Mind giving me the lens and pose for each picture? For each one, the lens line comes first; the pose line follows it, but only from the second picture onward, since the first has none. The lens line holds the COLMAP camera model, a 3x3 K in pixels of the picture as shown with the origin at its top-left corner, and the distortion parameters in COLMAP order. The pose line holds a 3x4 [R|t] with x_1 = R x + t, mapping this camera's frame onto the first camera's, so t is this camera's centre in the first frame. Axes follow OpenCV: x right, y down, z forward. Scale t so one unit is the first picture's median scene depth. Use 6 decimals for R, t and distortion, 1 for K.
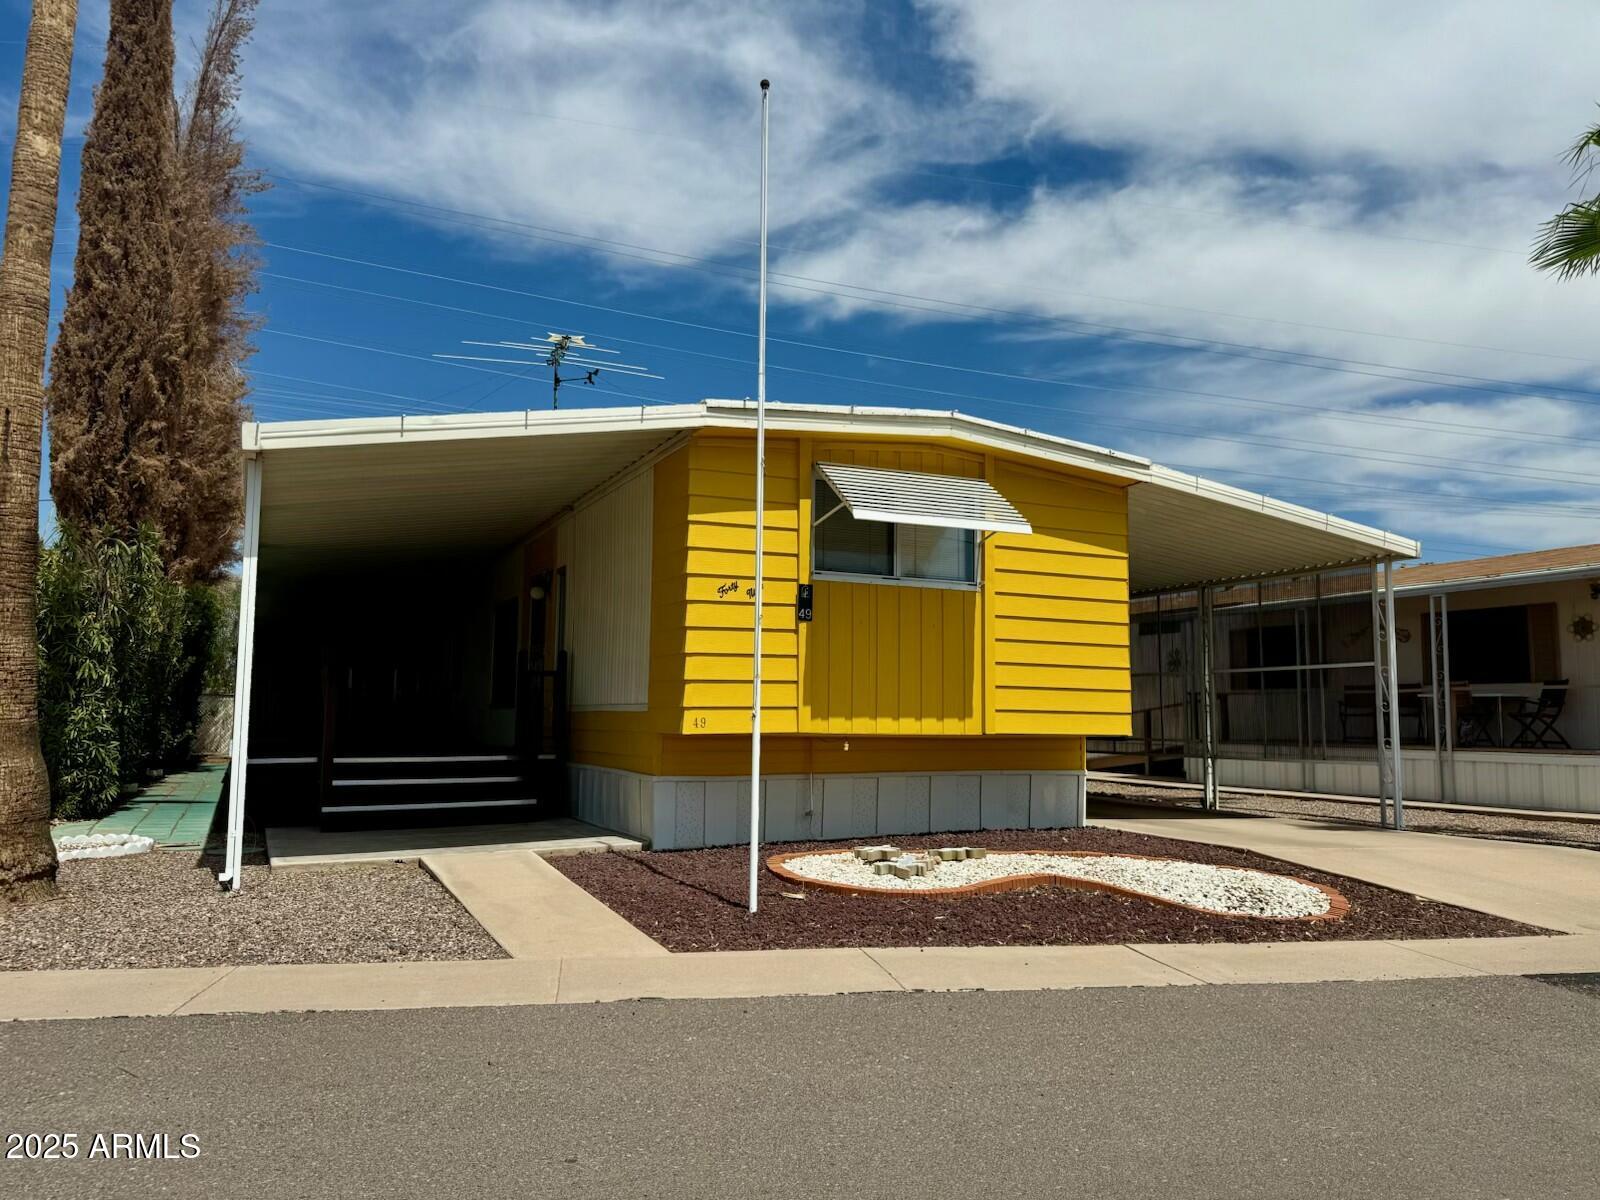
lens RADIAL K [[1133.1, 0, 797.1], [0, 1133.1, 612.2], [0, 0, 1]] dist [0.037983, -0.002372]
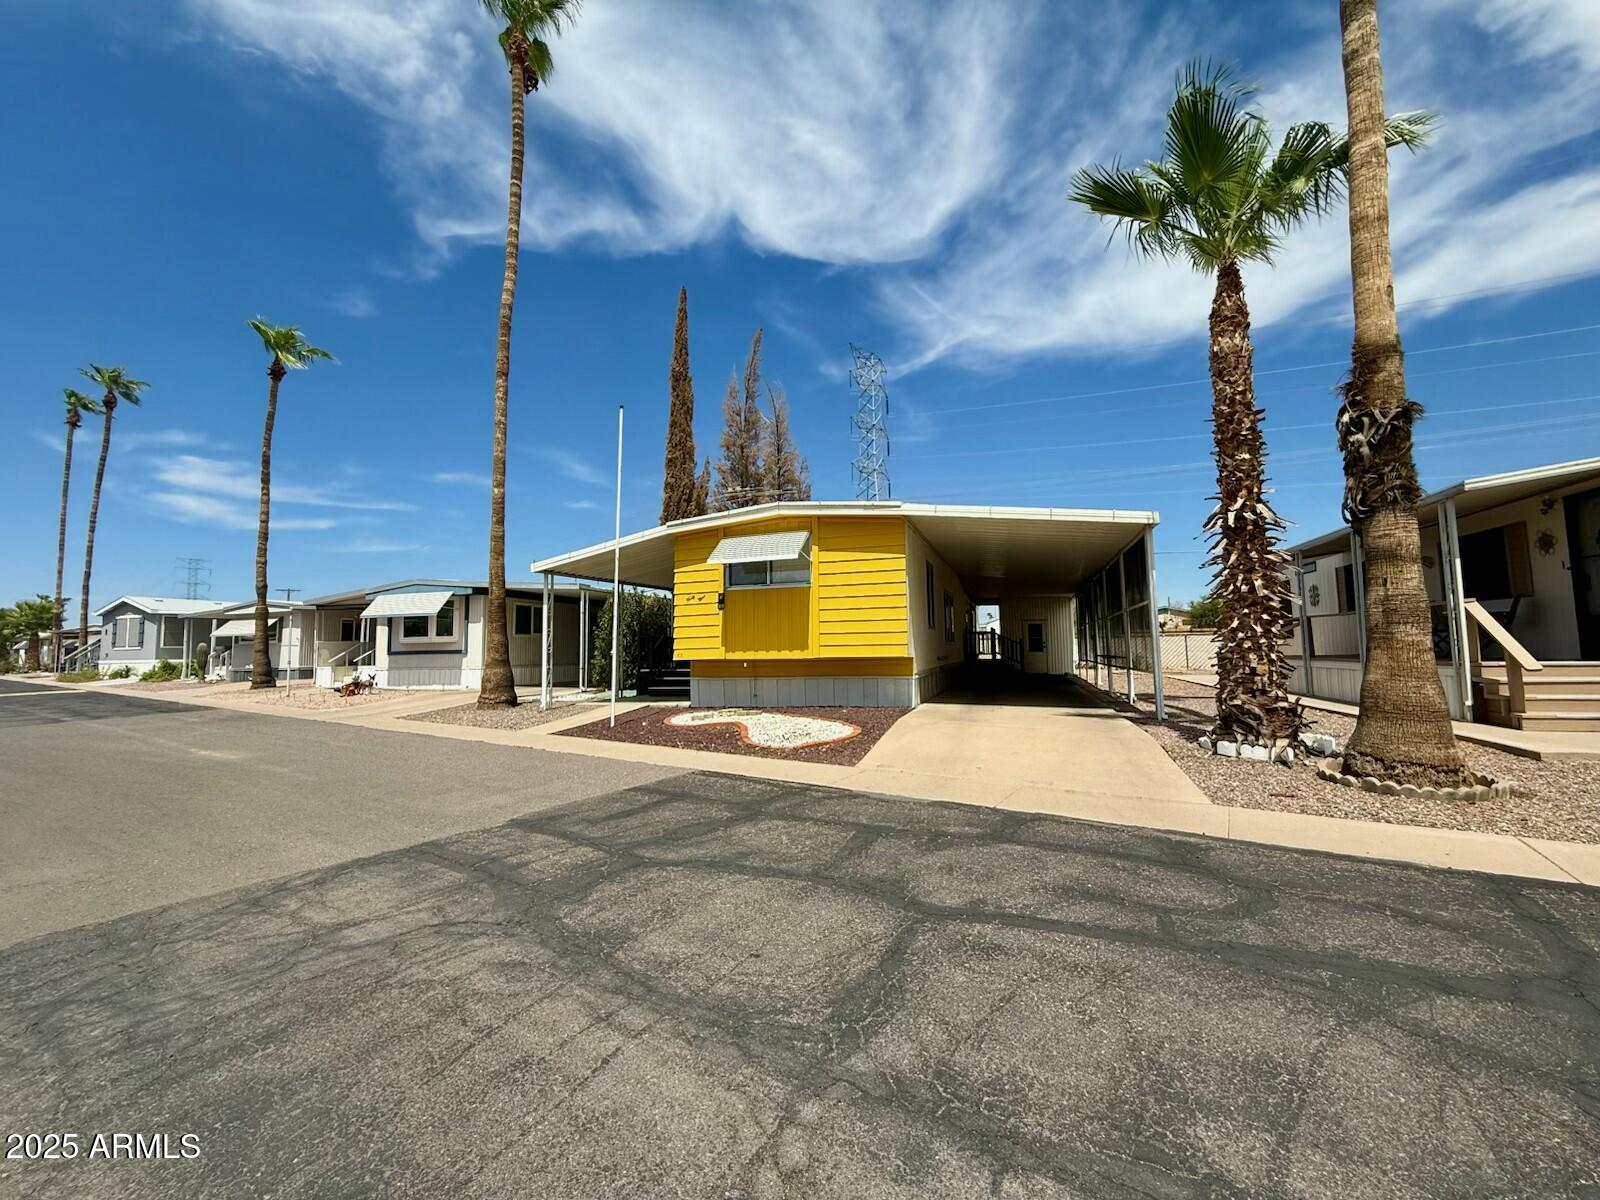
lens RADIAL K [[645.6, 0, 794.4], [0, 645.6, 602.5], [0, 0, 1]] dist [-0.000637, -0.000095]
pose [[0.713119, -0.075503, -0.696965, 0.950624], [0.089054, 0.995886, -0.016767, 0.026676], [0.695363, -0.050111, 0.716909, 0.167741]]
